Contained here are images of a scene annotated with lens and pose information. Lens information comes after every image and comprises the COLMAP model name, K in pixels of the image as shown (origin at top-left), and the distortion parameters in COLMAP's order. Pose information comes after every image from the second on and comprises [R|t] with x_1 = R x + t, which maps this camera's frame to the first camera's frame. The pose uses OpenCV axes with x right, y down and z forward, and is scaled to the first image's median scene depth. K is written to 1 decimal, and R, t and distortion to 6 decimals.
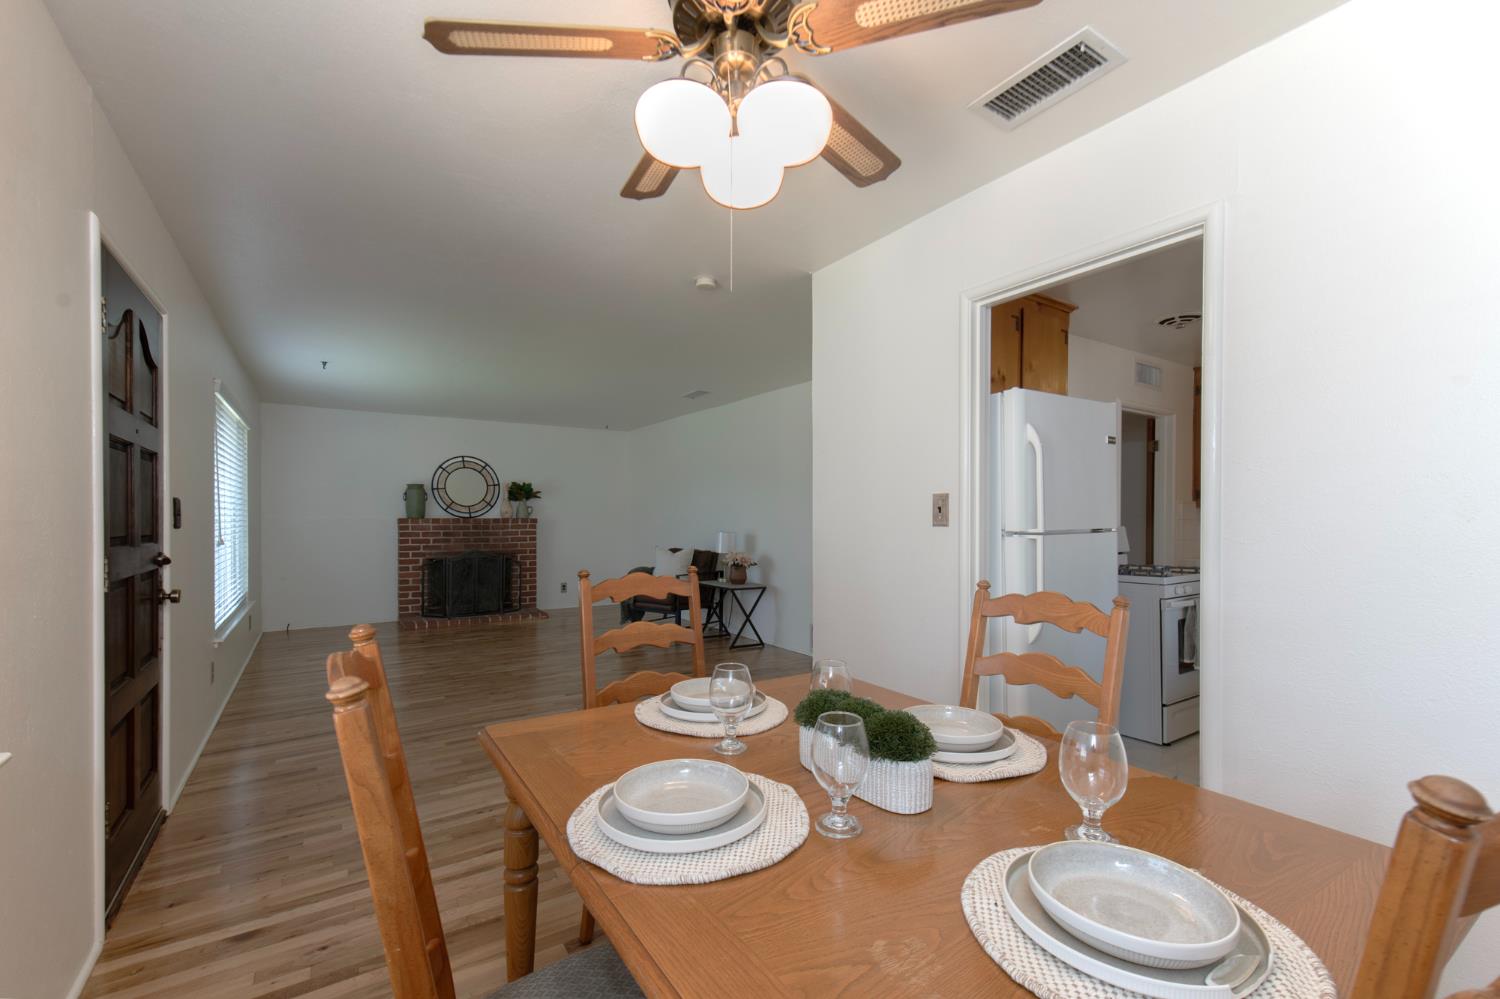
lens RADIAL K [[626.1, 0, 762.1], [0, 626.1, 515.7], [0, 0, 1]] dist [-0.003805, -0.001638]
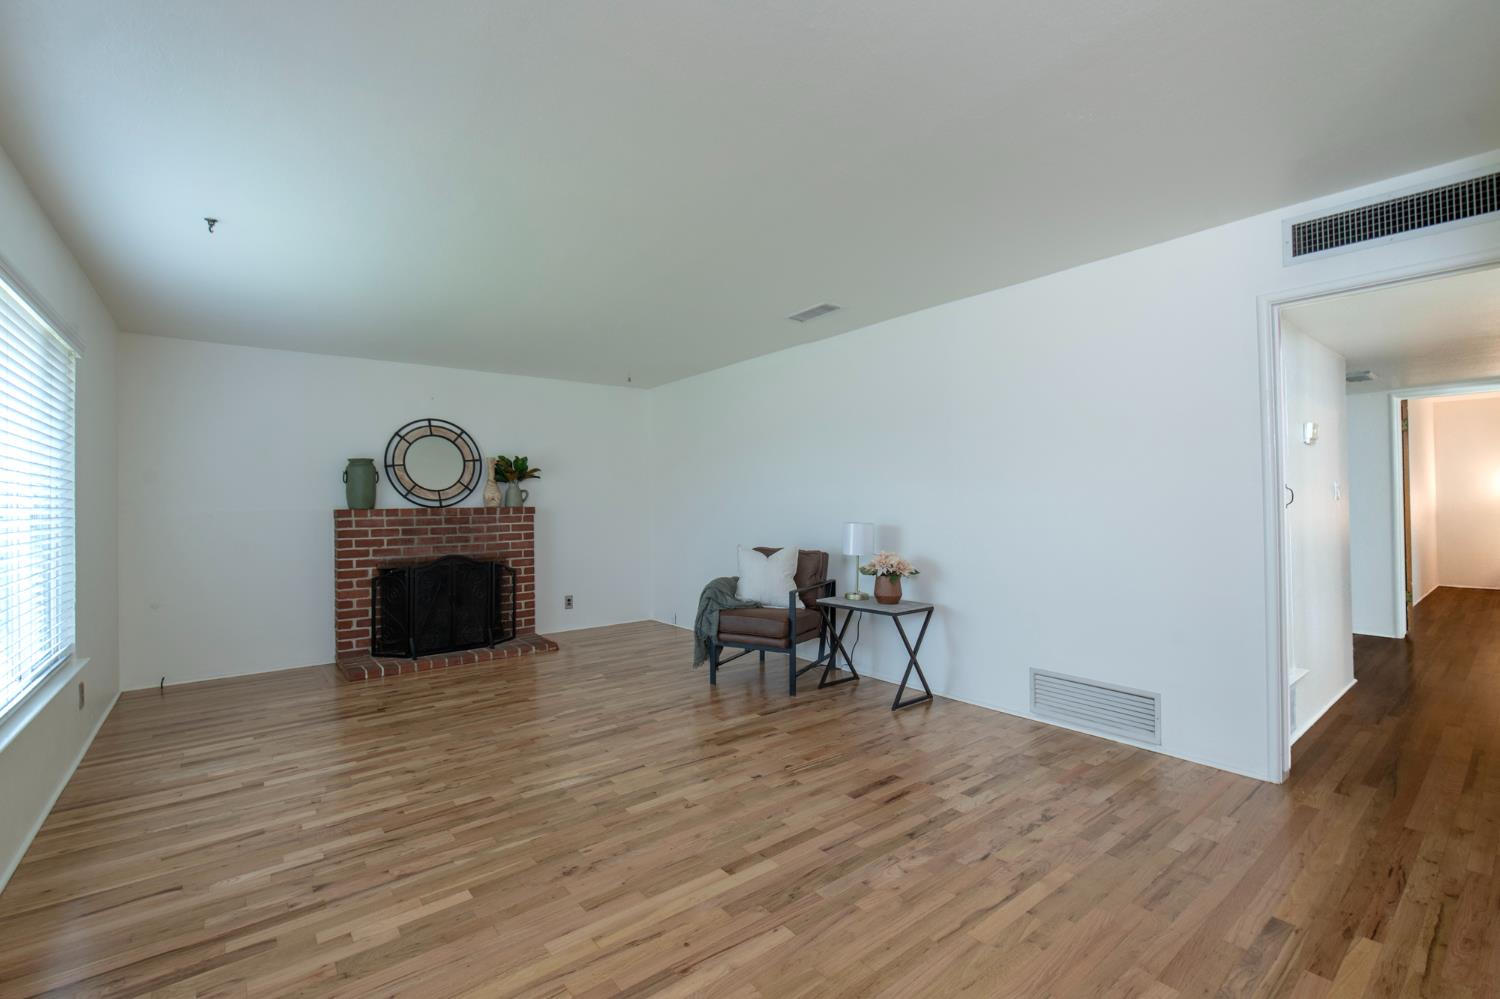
lens RADIAL K [[626.1, 0, 740.4], [0, 626.1, 496.1], [0, 0, 1]] dist [-0.003805, -0.001638]
pose [[0.997544, -0.012173, 0.068979, -0.191036], [0.012972, 0.999854, -0.011148, 0.002808], [-0.068833, 0.012015, 0.997556, 0.296883]]
